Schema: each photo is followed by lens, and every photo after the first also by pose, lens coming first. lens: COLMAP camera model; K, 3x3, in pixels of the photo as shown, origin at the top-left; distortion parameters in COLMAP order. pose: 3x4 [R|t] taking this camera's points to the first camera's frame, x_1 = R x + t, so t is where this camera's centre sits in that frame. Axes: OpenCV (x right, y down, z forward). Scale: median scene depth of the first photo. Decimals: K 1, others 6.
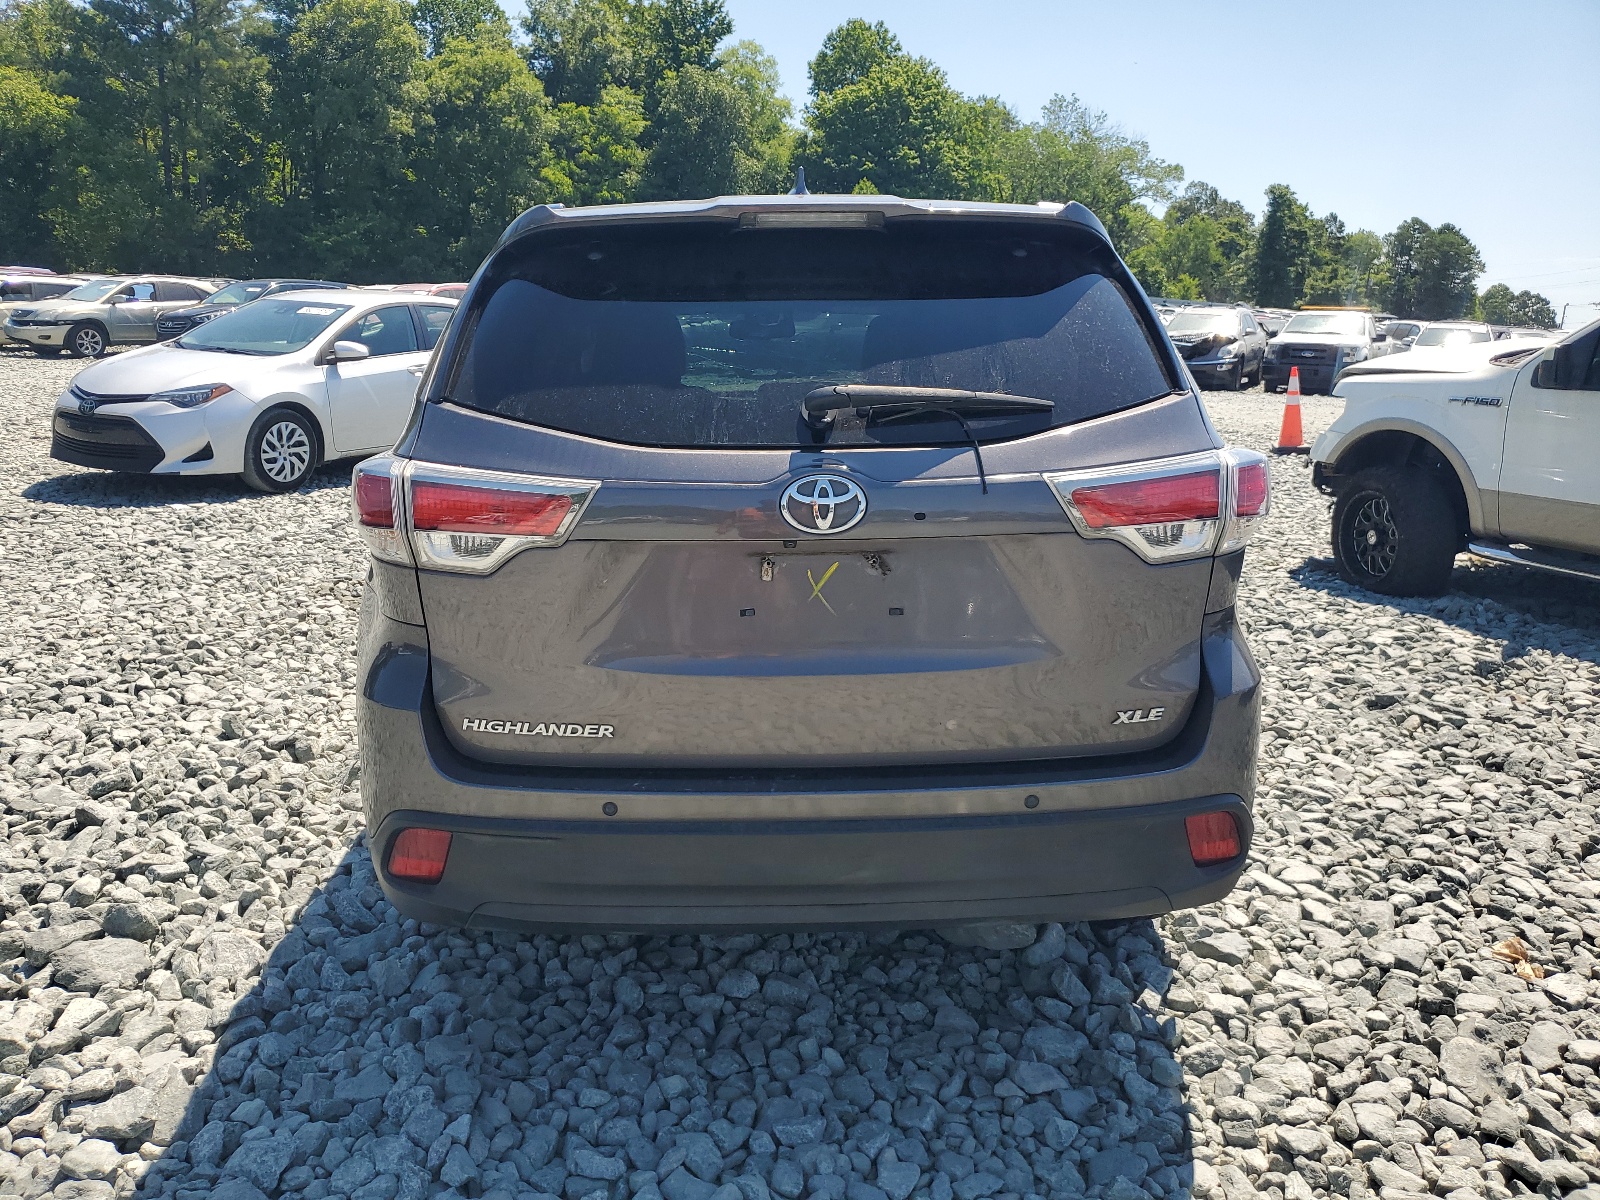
lens RADIAL K [[1211.3, 0, 797.8], [0, 1211.3, 603.0], [0, 0, 1]] dist [-0.009152, 0.009831]
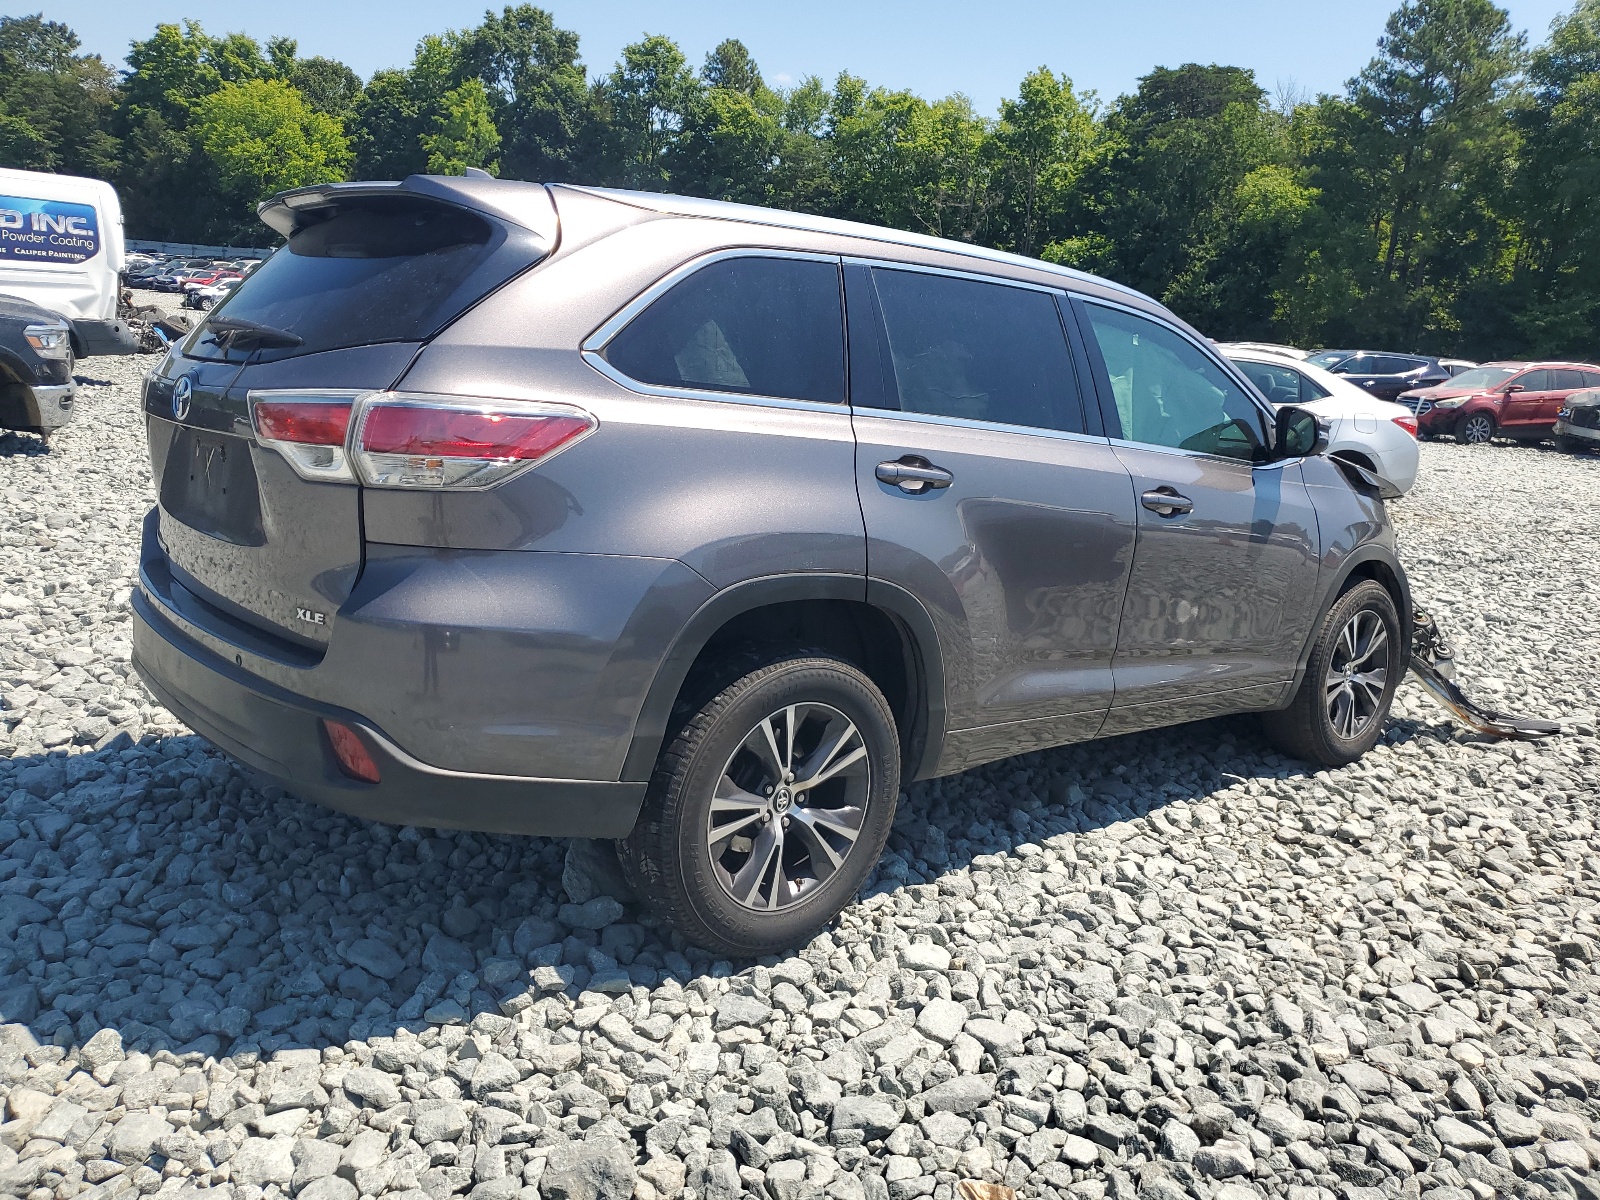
lens RADIAL K [[1211.3, 0, 799.5], [0, 1211.3, 601.6], [0, 0, 1]] dist [-0.009152, 0.009831]
pose [[0.616525, 0.185096, -0.765268, 0.512887], [-0.232570, 0.971415, 0.047591, -0.028949], [0.752202, 0.148637, 0.641950, 0.221153]]
